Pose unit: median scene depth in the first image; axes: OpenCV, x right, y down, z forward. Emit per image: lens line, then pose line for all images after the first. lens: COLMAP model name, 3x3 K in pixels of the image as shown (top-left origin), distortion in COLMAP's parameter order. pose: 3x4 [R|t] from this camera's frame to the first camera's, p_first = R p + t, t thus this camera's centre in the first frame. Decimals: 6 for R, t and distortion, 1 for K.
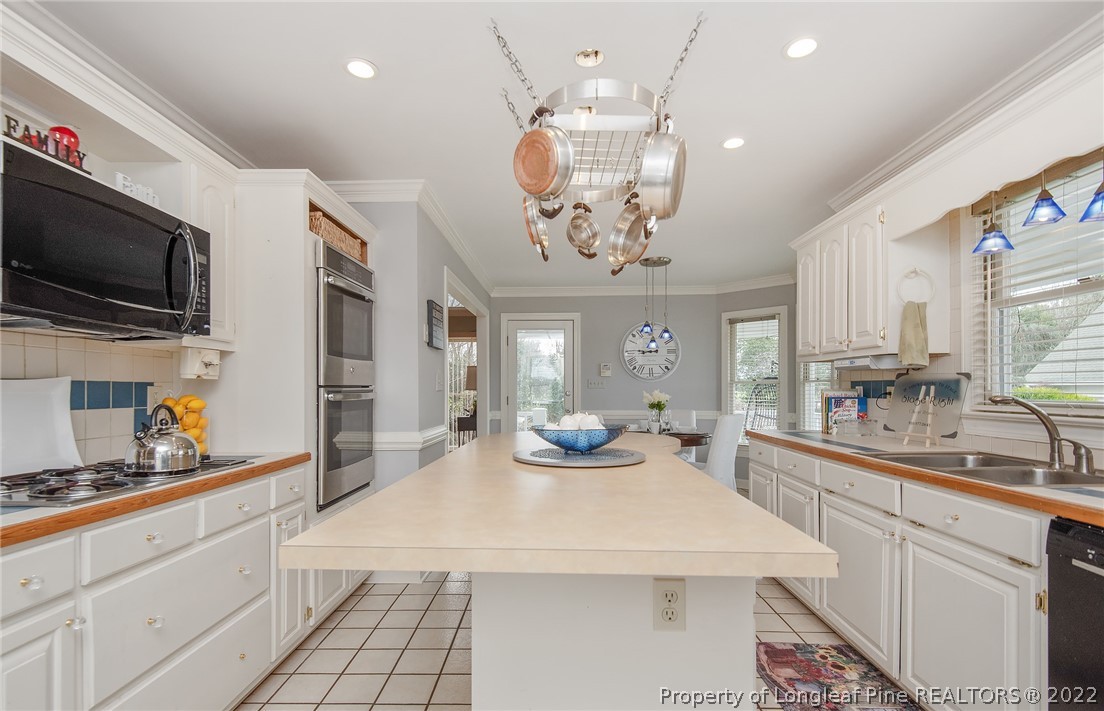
lens RADIAL K [[521.2, 0, 550.3], [0, 521.2, 387.6], [0, 0, 1]] dist [-0.000475, -0.000432]
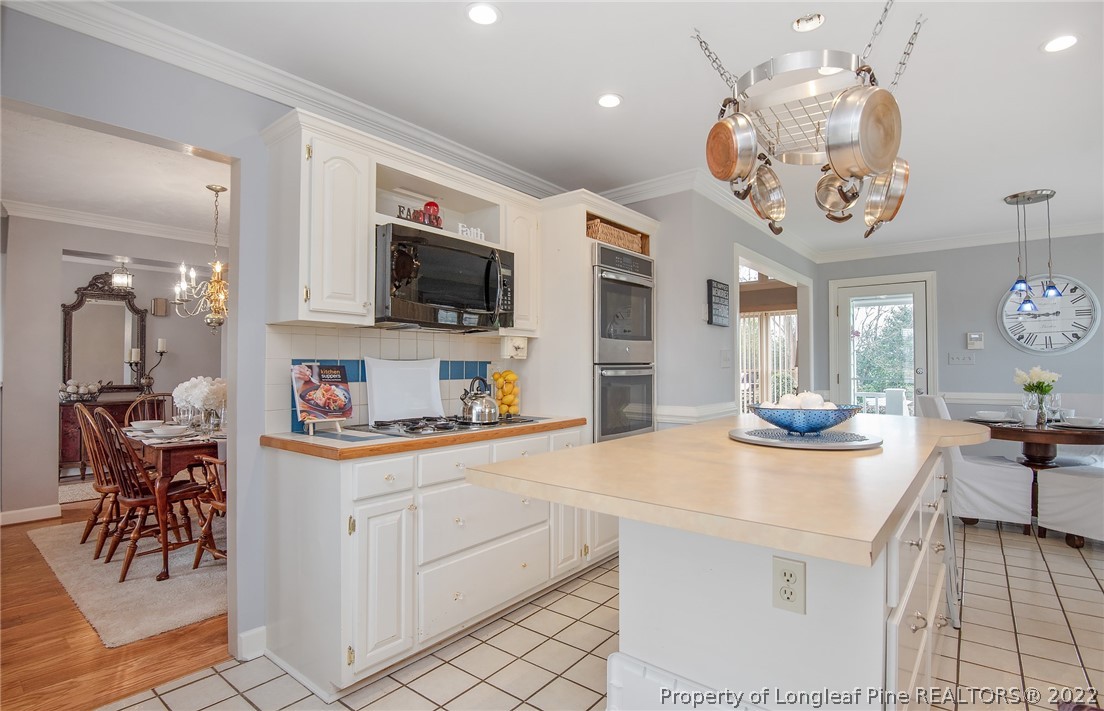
lens RADIAL K [[532.4, 0, 552.0], [0, 532.4, 355.5], [0, 0, 1]] dist [-0.002323, -0.027286]
pose [[0.785936, -0.011943, -0.618193, 0.253631], [0.002517, 0.999867, -0.016117, -0.002186], [0.618303, 0.011110, 0.785861, -0.032974]]
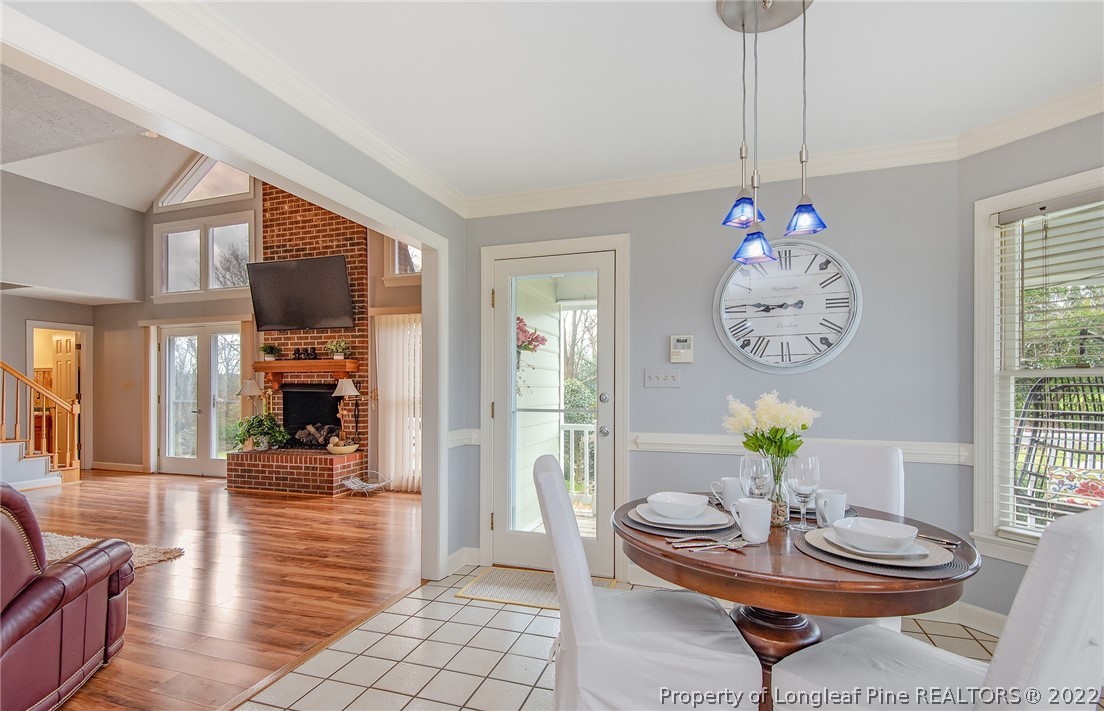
lens RADIAL K [[508.8, 0, 554.4], [0, 508.8, 392.1], [0, 0, 1]] dist [-0.000148, -0.000336]
pose [[0.953206, 0.003190, -0.302303, 0.364735], [-0.000435, 0.999958, 0.009179, 0.002752], [0.302320, -0.008618, 0.953168, 1.399869]]
